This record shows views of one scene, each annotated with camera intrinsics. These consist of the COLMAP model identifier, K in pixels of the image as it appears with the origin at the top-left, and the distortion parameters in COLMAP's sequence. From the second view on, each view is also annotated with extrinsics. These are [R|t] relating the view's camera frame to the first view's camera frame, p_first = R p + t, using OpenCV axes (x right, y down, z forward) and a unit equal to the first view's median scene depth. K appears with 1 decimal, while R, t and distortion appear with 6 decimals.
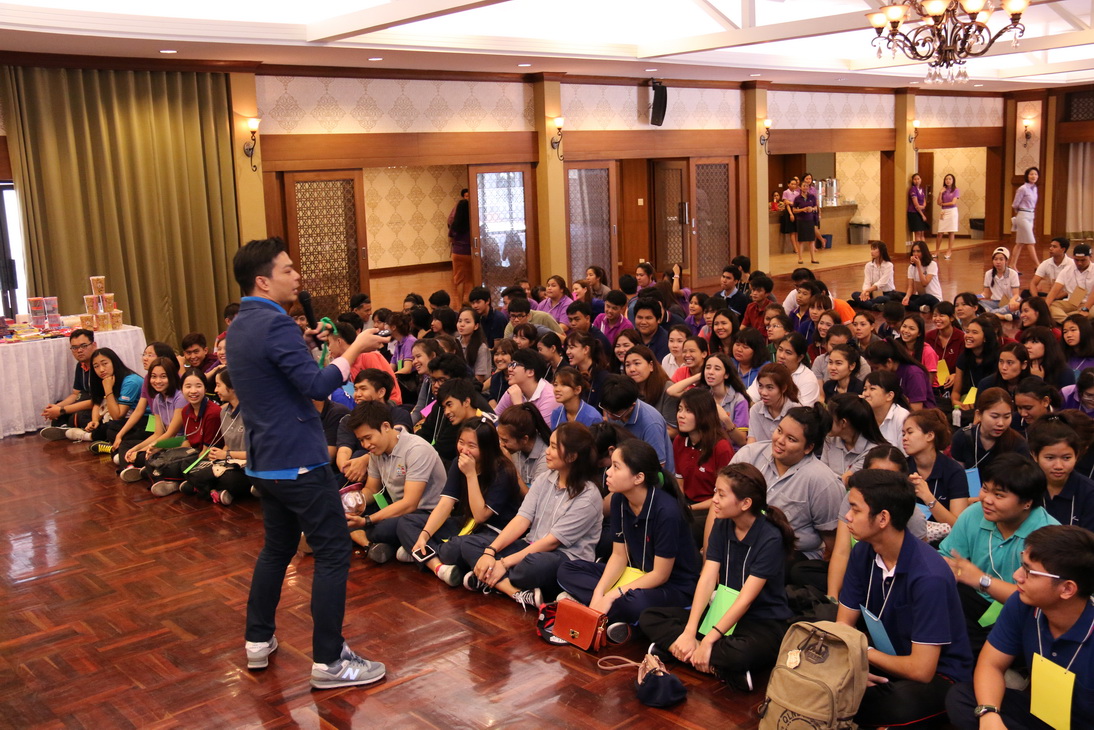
lens RADIAL K [[1155.4, 0, 547.0], [0, 1155.4, 365.0], [0, 0, 1]] dist [-0.101011, 0.348006]
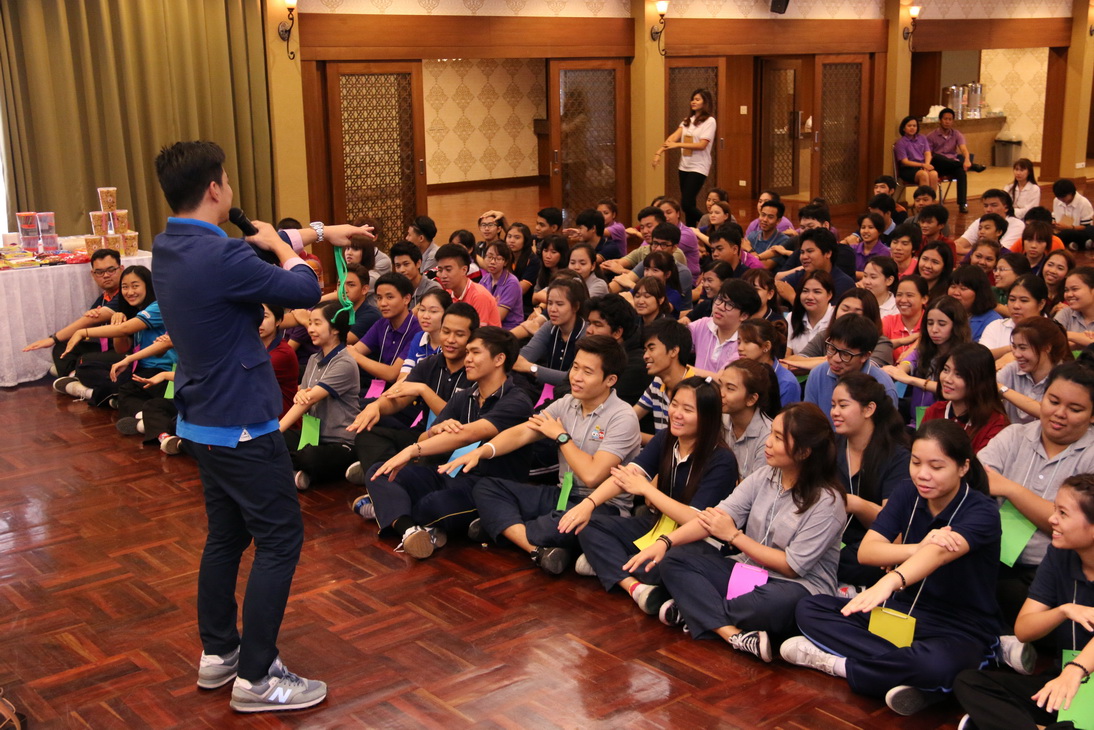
lens RADIAL K [[1359.3, 0, 547.0], [0, 1359.3, 365.0], [0, 0, 1]] dist [-0.022537, 0.526713]
pose [[0.999512, 0.023382, -0.020715, -0.049287], [-0.022431, 0.998735, 0.044996, -0.003449], [0.021741, -0.044509, 0.998772, 0.048002]]
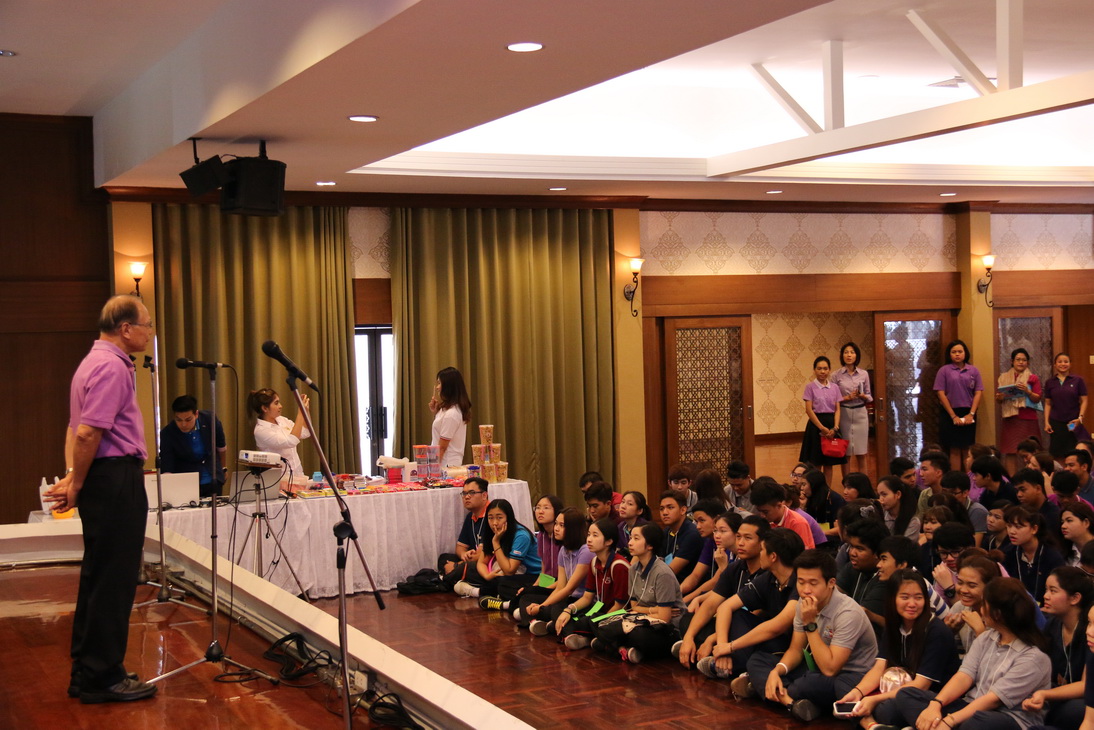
lens RADIAL K [[1573.2, 0, 547.0], [0, 1573.2, 365.0], [0, 0, 1]] dist [0.016600, 1.010734]
pose [[0.969926, 0.016101, -0.242869, -0.021243], [-0.049072, 0.990256, -0.130324, 0.028967], [0.238404, 0.138323, 0.961265, -0.172863]]
